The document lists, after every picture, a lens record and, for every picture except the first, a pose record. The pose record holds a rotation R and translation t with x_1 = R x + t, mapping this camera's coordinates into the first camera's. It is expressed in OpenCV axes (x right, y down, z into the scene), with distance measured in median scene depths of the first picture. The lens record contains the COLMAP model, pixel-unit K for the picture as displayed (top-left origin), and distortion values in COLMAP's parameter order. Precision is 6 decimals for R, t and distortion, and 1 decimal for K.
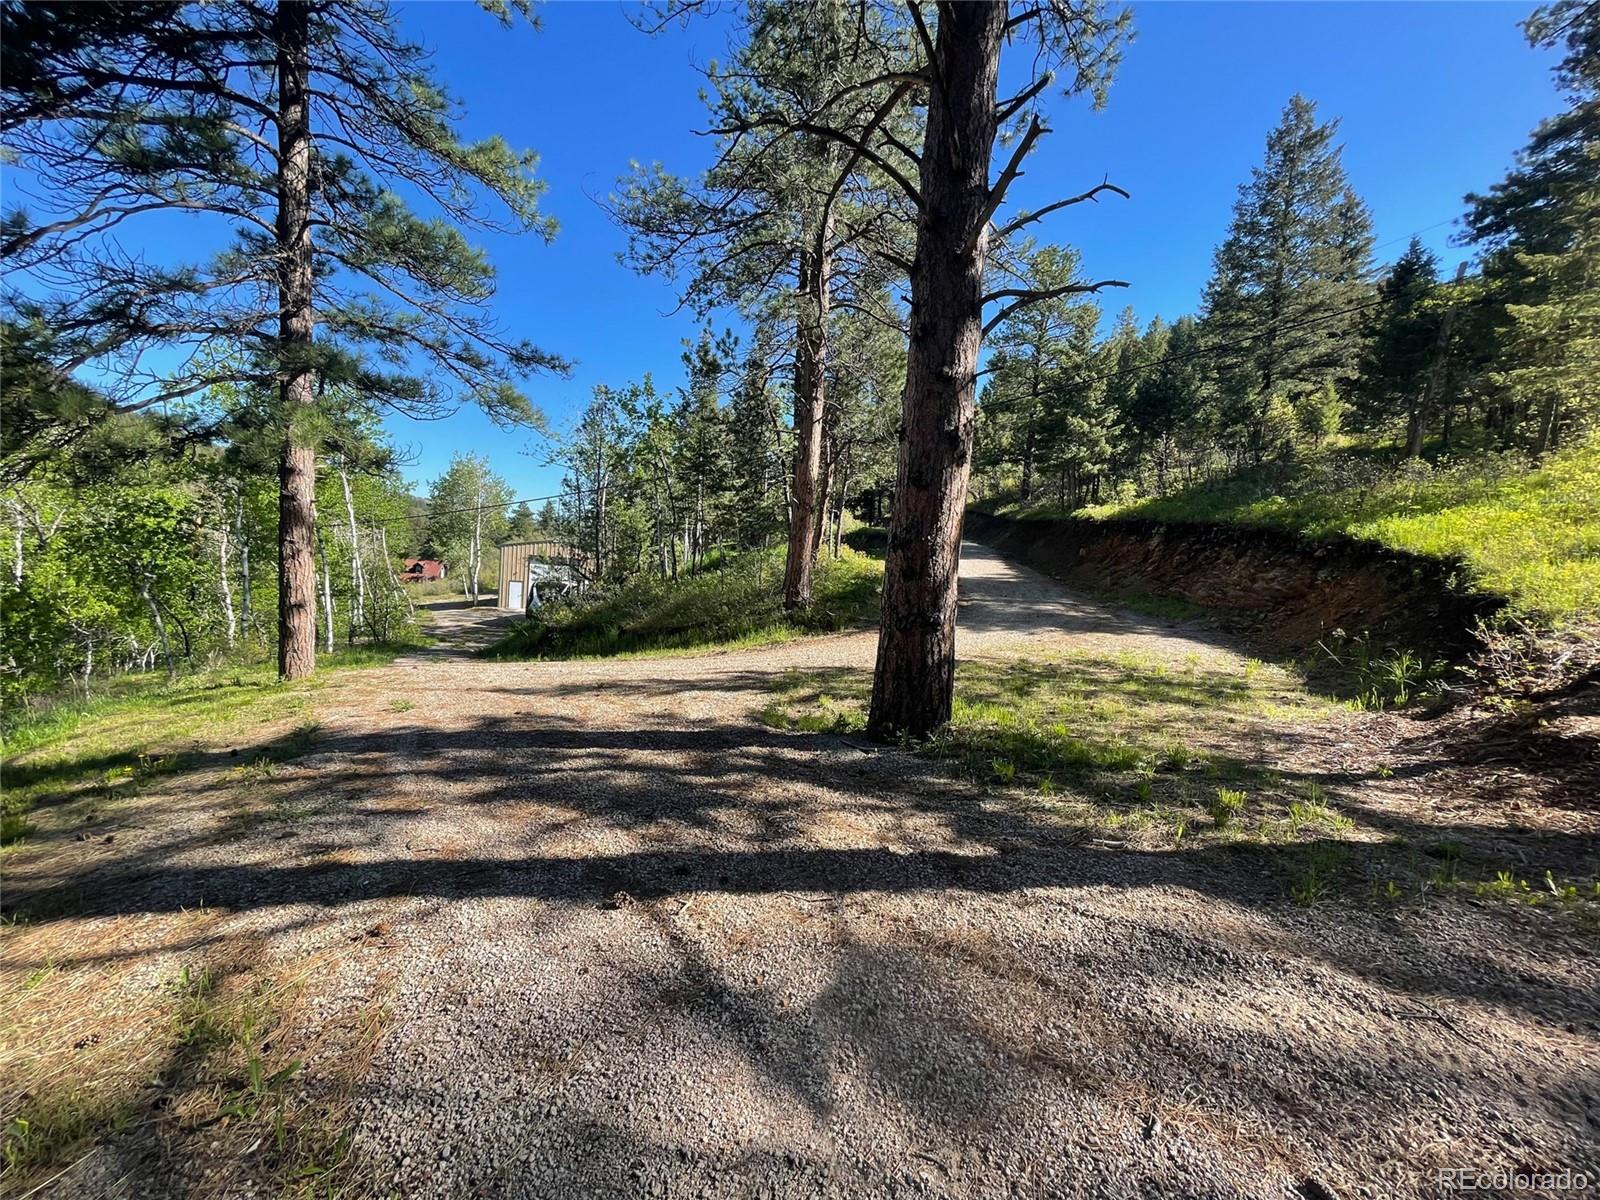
lens RADIAL K [[642.1, 0, 805.9], [0, 642.1, 598.8], [0, 0, 1]] dist [-0.000737, -0.000531]
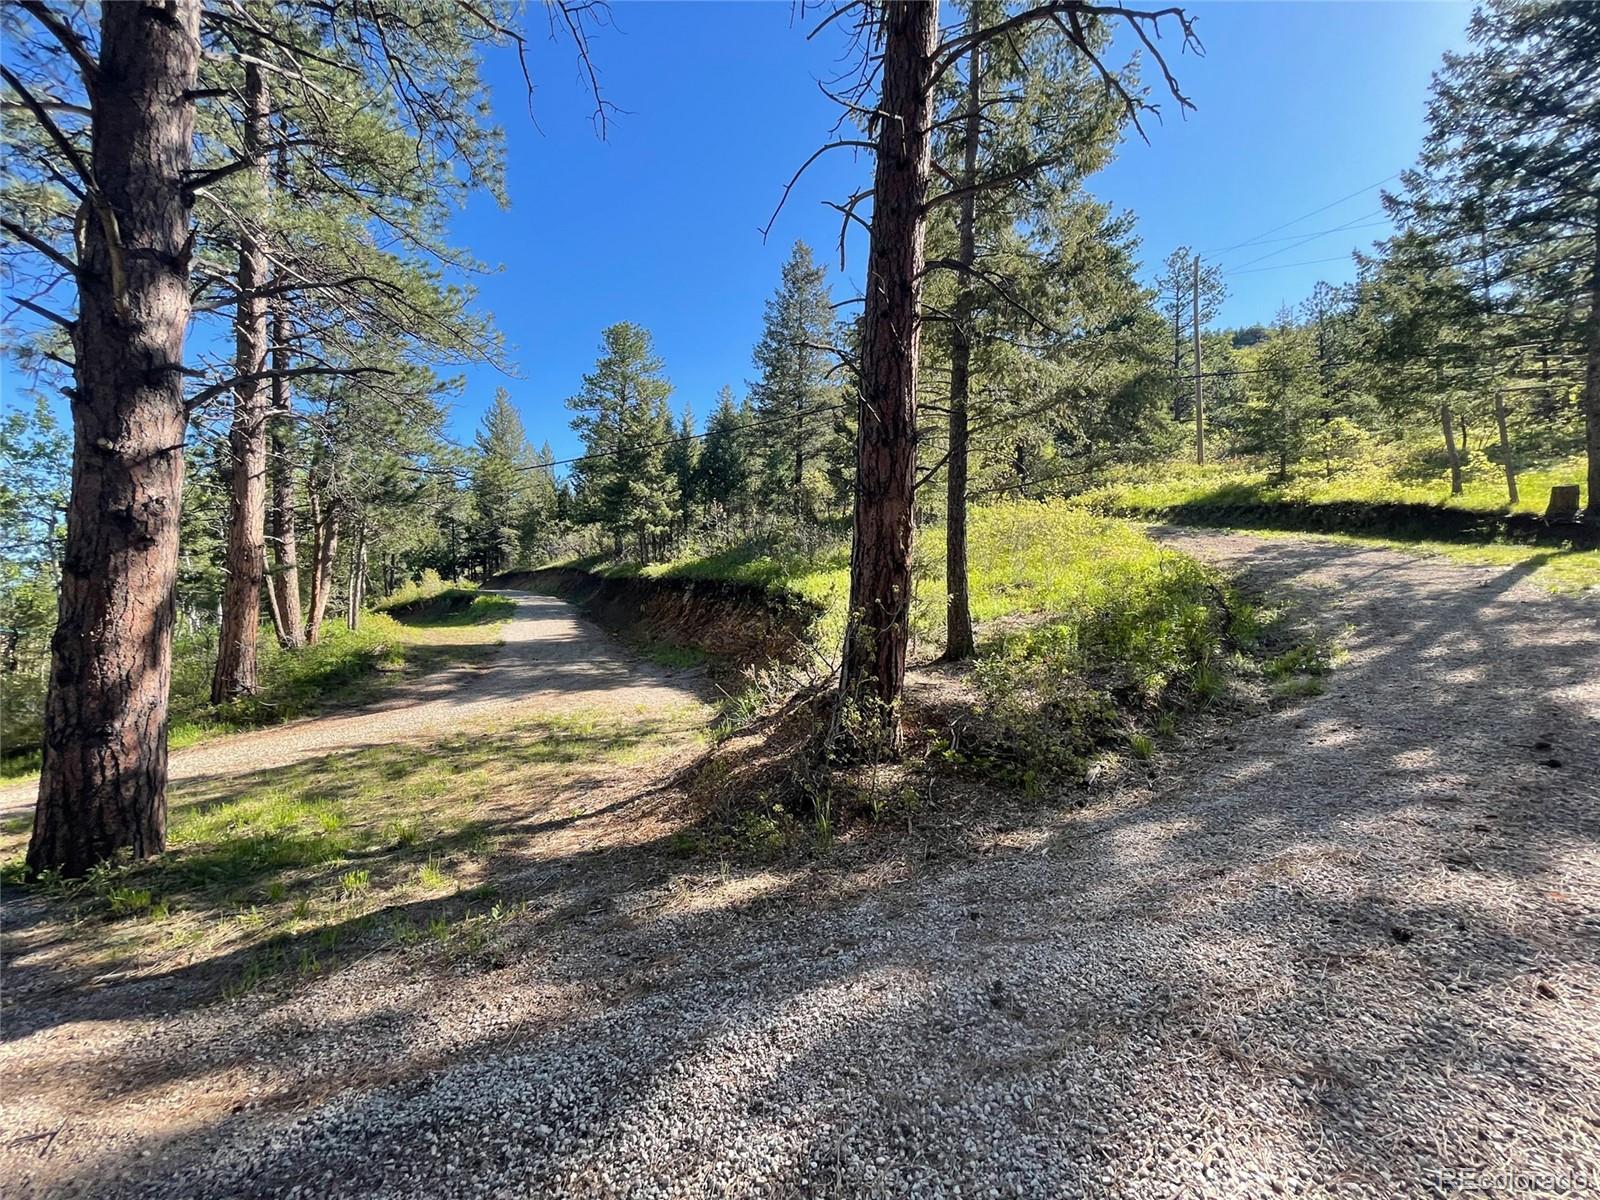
lens RADIAL K [[642.1, 0, 803.5], [0, 642.1, 599.4], [0, 0, 1]] dist [-0.000737, -0.000531]
pose [[0.865573, -0.045074, 0.498751, 0.192295], [0.085963, 0.994532, -0.059306, -0.002696], [-0.493350, 0.094208, 0.864714, -0.068310]]
